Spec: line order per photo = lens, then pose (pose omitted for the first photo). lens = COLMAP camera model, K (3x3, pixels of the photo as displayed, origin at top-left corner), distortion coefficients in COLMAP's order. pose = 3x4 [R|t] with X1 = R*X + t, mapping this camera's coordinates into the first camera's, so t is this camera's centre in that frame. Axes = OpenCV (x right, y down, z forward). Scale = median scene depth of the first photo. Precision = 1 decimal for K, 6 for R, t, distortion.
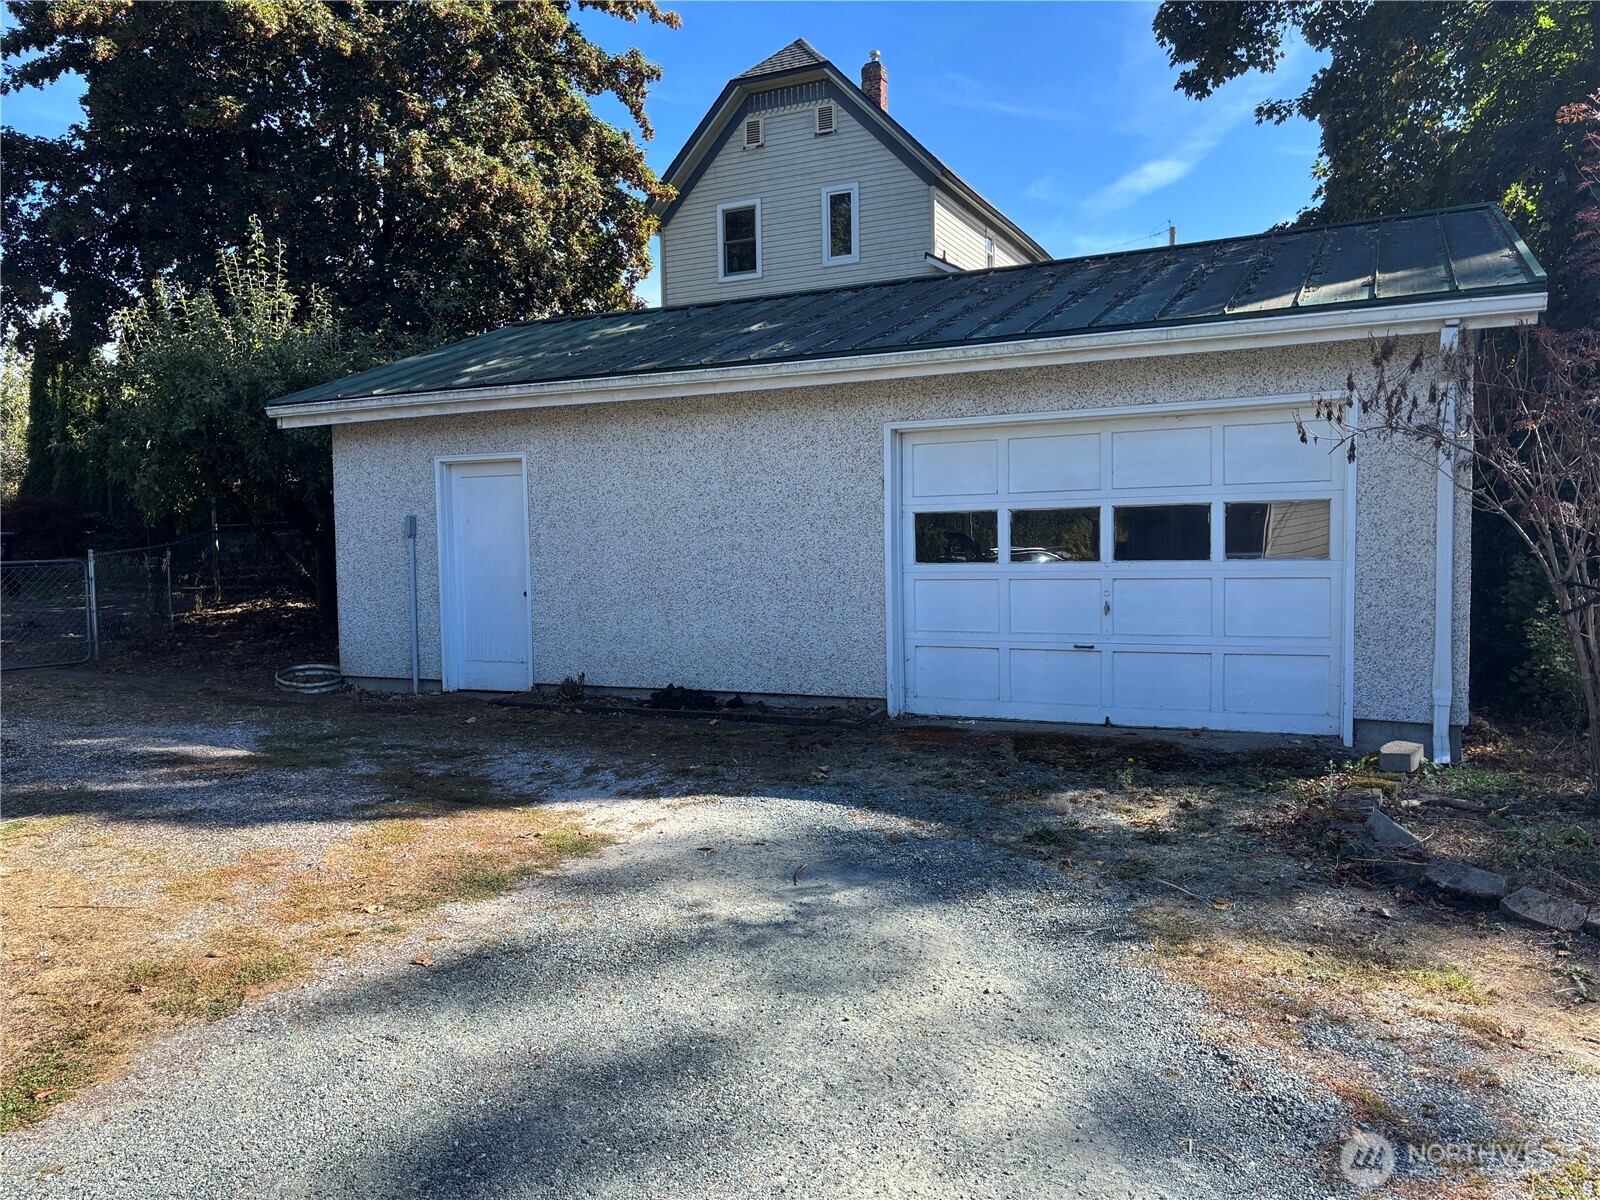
lens RADIAL K [[1206.5, 0, 756.9], [0, 1206.5, 593.2], [0, 0, 1]] dist [0.037512, -0.037219]
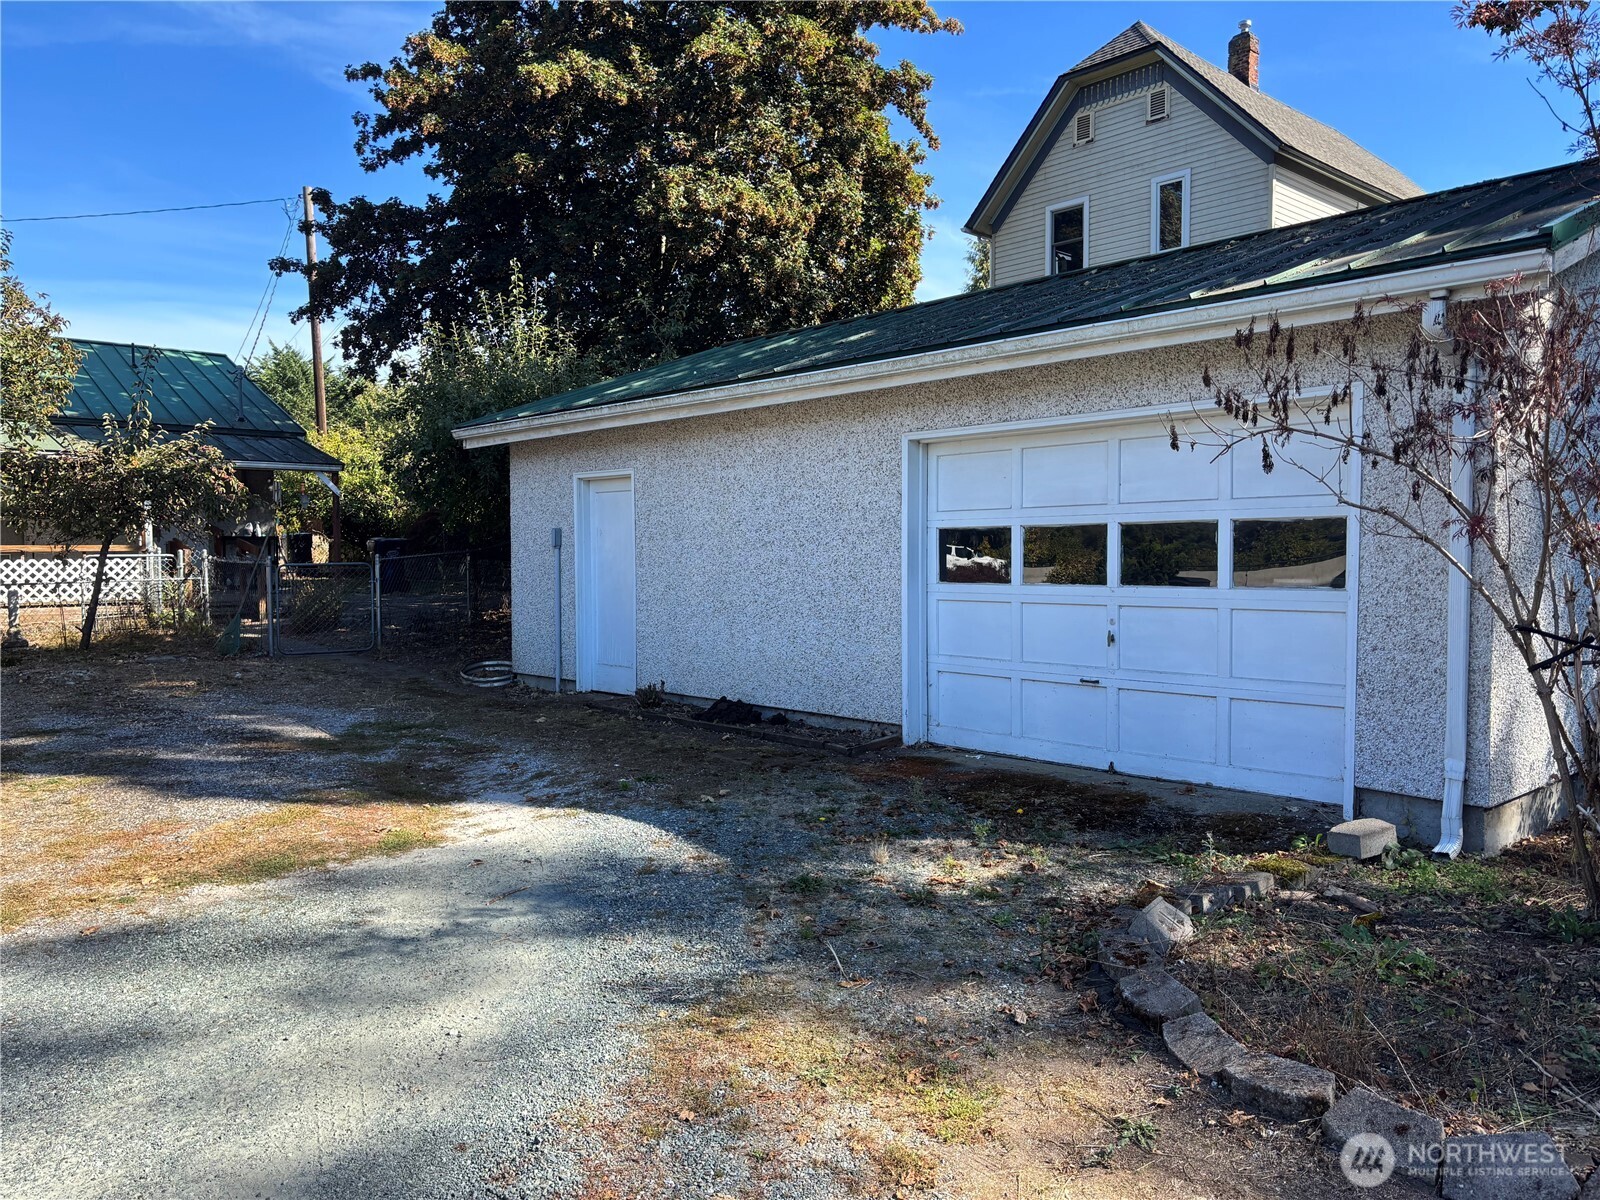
lens RADIAL K [[1193.3, 0, 800.0], [0, 1193.3, 600.0], [0, 0, 1]] dist [0.033194, -0.033640]
pose [[0.933683, 0.027799, -0.357019, 0.349281], [-0.028143, 0.999595, 0.004233, -0.011895], [0.356992, 0.006095, 0.934088, 0.093866]]
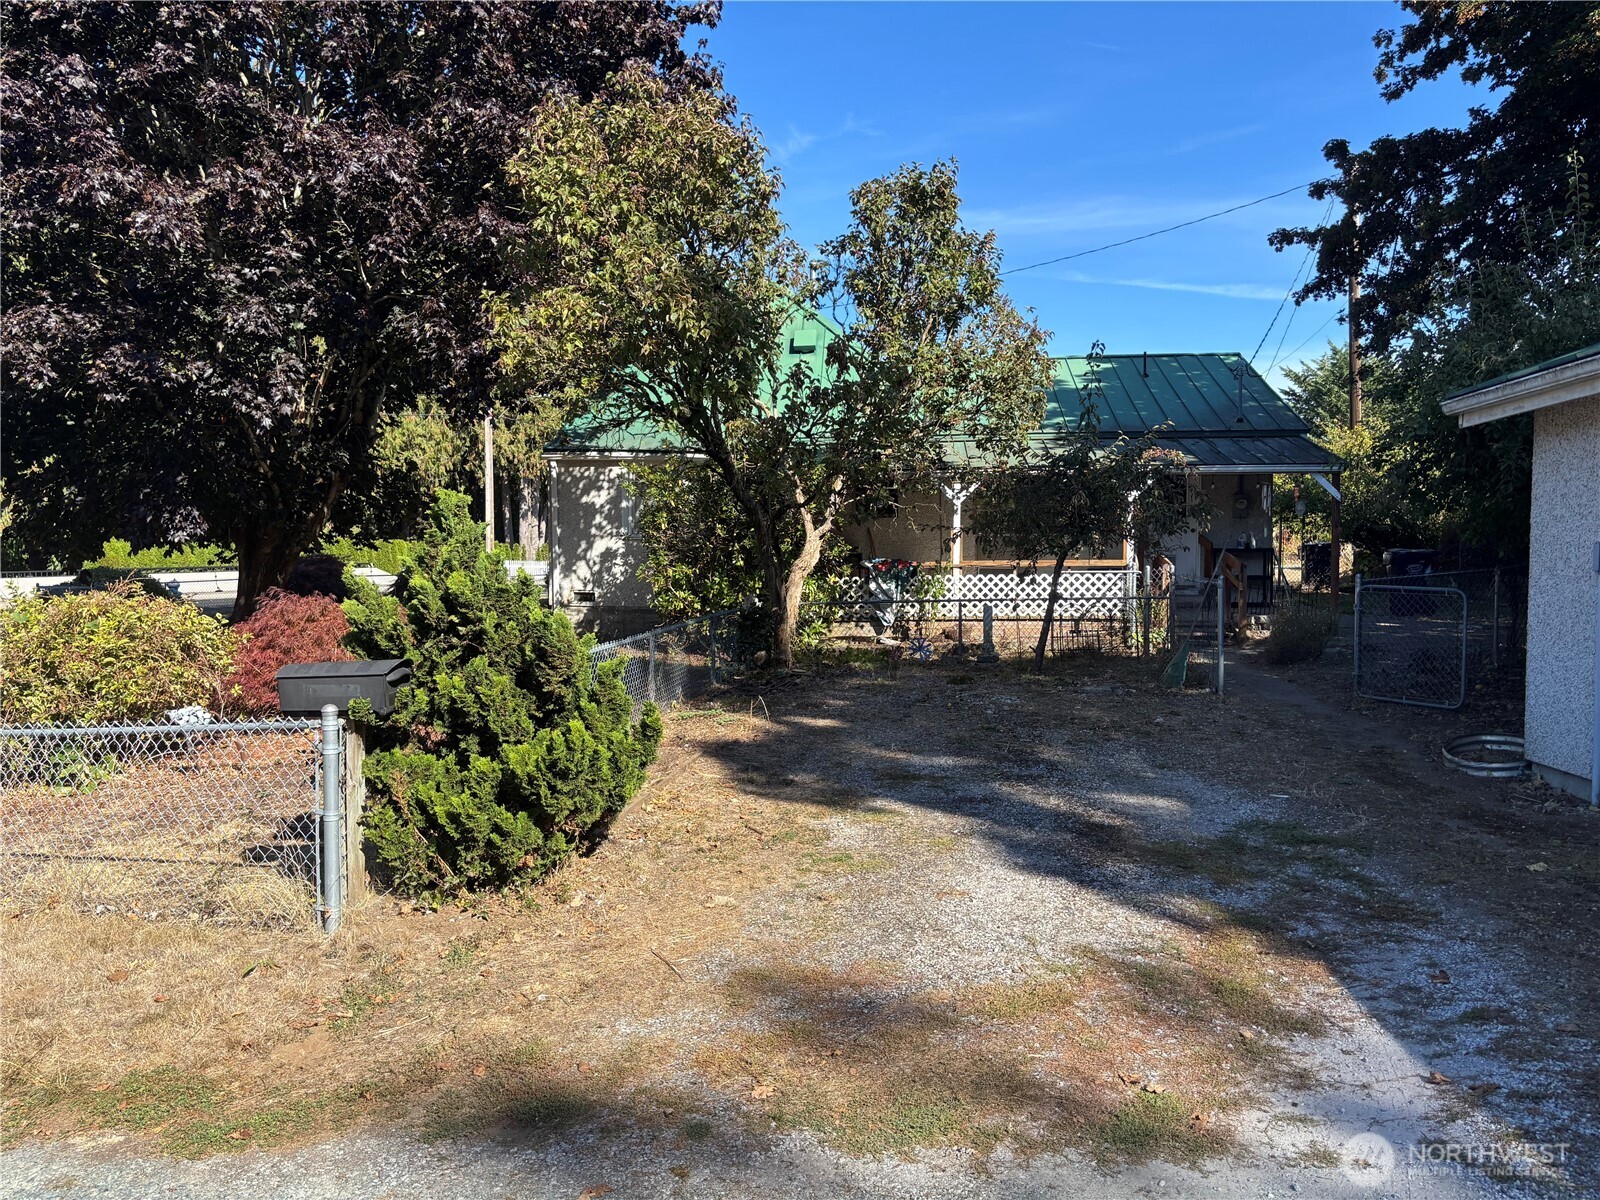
lens RADIAL K [[1193.3, 0, 800.0], [0, 1193.3, 600.0], [0, 0, 1]] dist [0.033194, -0.033640]
pose [[0.355222, 0.049028, -0.933495, 0.211071], [-0.049820, 0.998197, 0.033468, -0.036841], [0.933453, 0.034618, 0.357024, 0.400595]]
